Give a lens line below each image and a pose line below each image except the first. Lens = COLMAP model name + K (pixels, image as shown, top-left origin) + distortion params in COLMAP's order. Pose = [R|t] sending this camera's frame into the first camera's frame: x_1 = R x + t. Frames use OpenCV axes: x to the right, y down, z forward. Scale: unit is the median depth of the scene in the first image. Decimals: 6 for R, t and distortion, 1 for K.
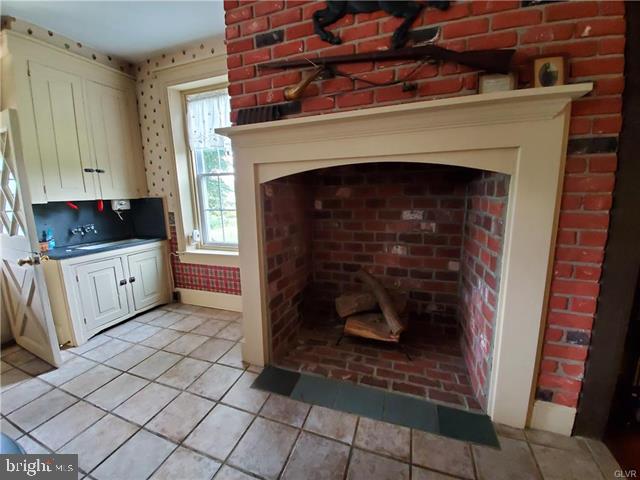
lens RADIAL K [[259.0, 0, 320.4], [0, 259.0, 234.9], [0, 0, 1]] dist [-0.006052, -0.001989]
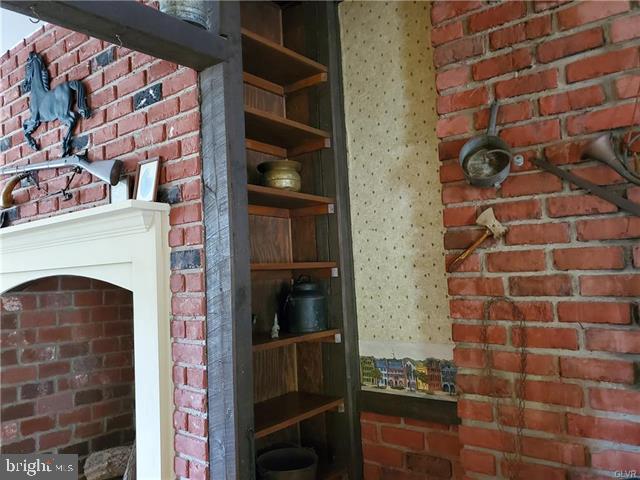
lens RADIAL K [[491.0, 0, 333.5], [0, 491.0, 237.9], [0, 0, 1]] dist [0.048090, -0.024946]
pose [[0.958101, -0.047331, -0.282493, 1.102345], [-0.015794, 0.976022, -0.217097, -0.040374], [0.285995, 0.212463, 0.934380, -0.215949]]
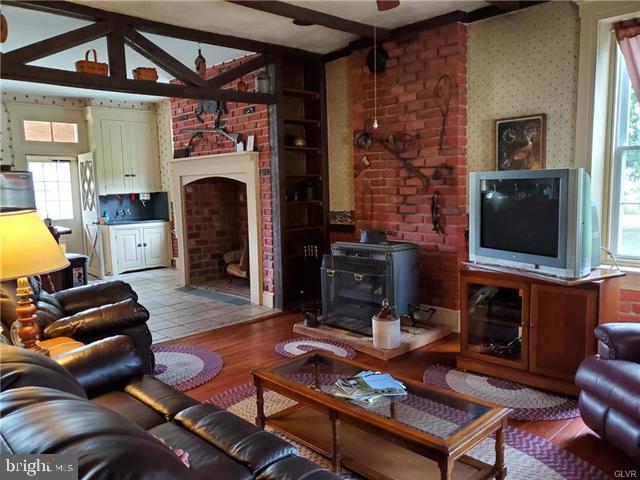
lens RADIAL K [[491.0, 0, 318.3], [0, 491.0, 237.0], [0, 0, 1]] dist [0.048090, -0.024946]
pose [[0.897447, 0.041468, -0.439170, 1.967011], [-0.061077, 0.997664, -0.030607, 0.202731], [0.436875, 0.054291, 0.897883, -1.582575]]
